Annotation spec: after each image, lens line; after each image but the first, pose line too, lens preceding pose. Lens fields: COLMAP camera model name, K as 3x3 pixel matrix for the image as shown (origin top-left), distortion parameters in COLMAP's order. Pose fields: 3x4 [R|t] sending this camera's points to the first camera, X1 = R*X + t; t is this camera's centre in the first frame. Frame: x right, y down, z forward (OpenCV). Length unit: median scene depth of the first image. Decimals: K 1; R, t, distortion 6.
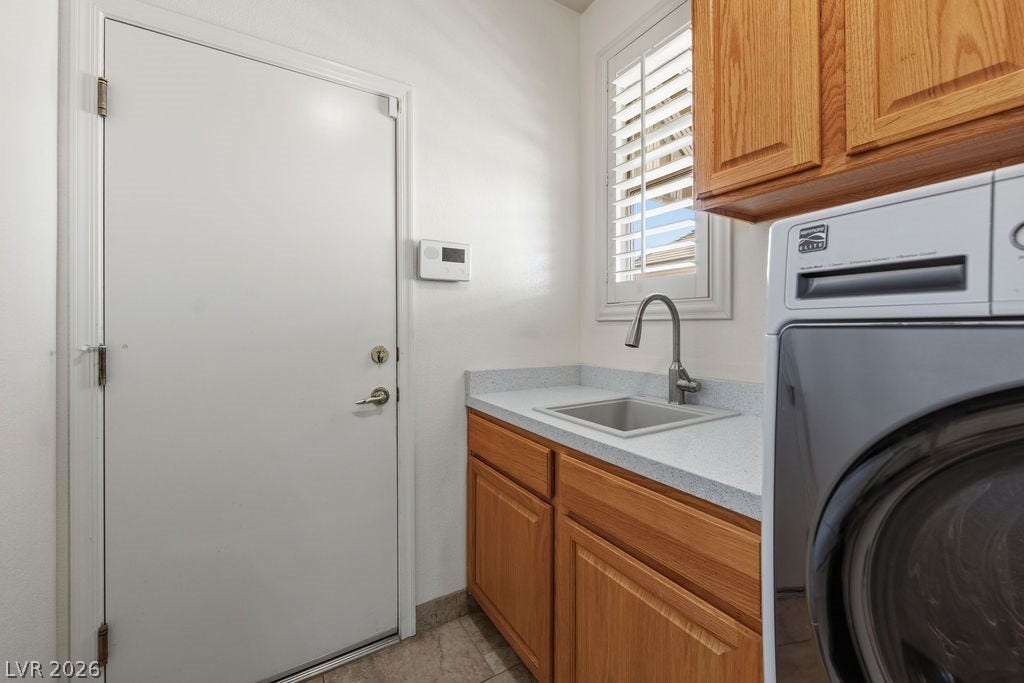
lens RADIAL K [[420.9, 0, 523.4], [0, 420.9, 326.1], [0, 0, 1]] dist [-0.001537, 0.000769]
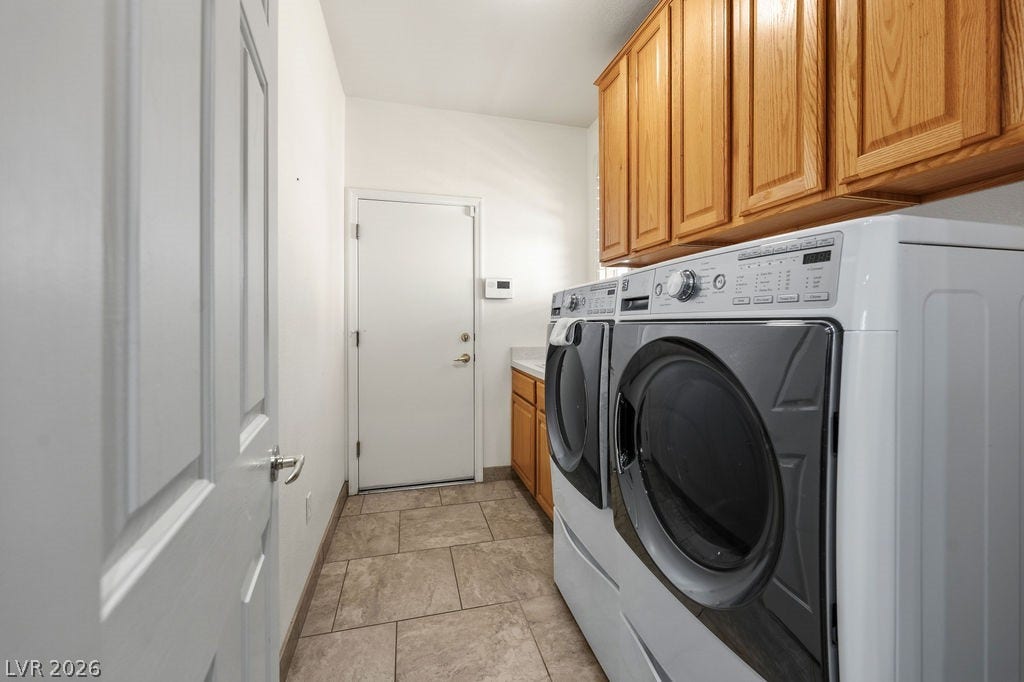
lens RADIAL K [[420.9, 0, 523.6], [0, 420.9, 324.9], [0, 0, 1]] dist [-0.001537, 0.000769]
pose [[0.961620, 0.002627, -0.274374, 0.457605], [-0.001459, 0.999989, 0.004461, 0.000704], [0.274382, -0.003890, 0.961613, -0.817160]]
